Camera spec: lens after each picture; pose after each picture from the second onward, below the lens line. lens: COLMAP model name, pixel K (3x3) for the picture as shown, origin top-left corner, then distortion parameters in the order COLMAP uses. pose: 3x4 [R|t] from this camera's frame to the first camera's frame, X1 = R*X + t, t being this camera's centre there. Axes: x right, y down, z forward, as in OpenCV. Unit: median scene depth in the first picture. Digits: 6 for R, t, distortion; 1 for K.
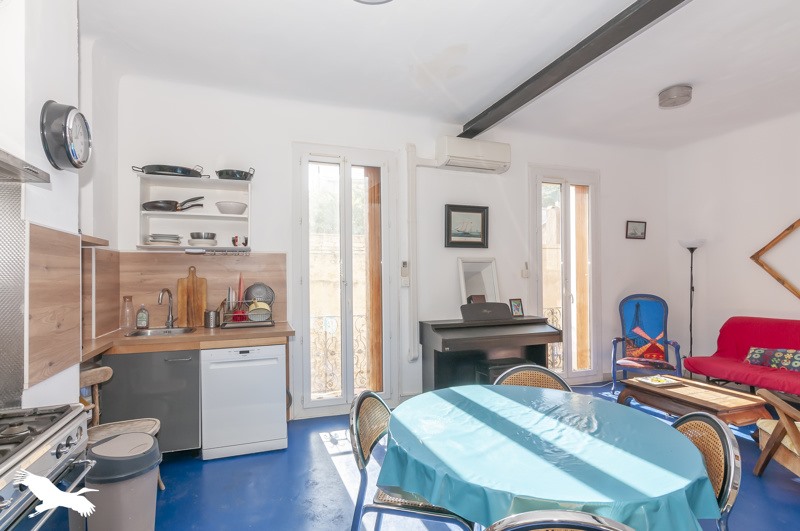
lens RADIAL K [[394.3, 0, 391.1], [0, 394.3, 269.5], [0, 0, 1]] dist [-0.008596, 0.004029]
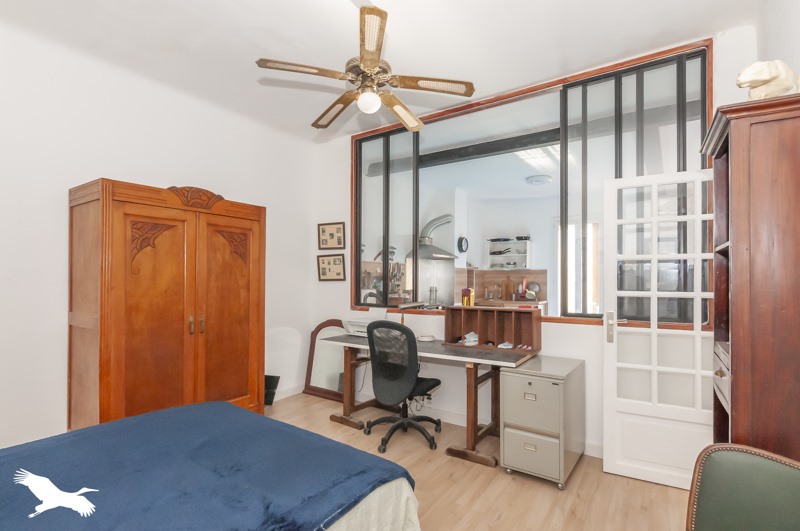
lens RADIAL K [[394.3, 0, 399.7], [0, 394.3, 271.6], [0, 0, 1]] dist [-0.008596, 0.004029]
pose [[0.584589, 0.001361, -0.811328, 0.932144], [-0.003114, 0.999995, -0.000566, -0.024977], [0.811324, 0.002857, 0.584590, -0.848186]]
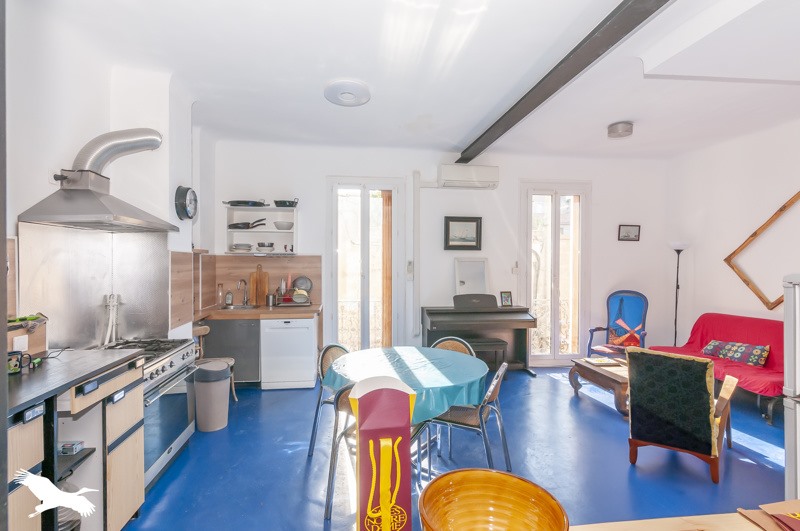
lens RADIAL K [[394.3, 0, 392.2], [0, 394.3, 262.7], [0, 0, 1]] dist [-0.008596, 0.004029]
pose [[0.978296, 0.012036, -0.206864, 0.250625], [-0.008111, 0.999771, 0.019813, -0.041223], [0.207055, -0.017705, 0.978169, -0.303092]]
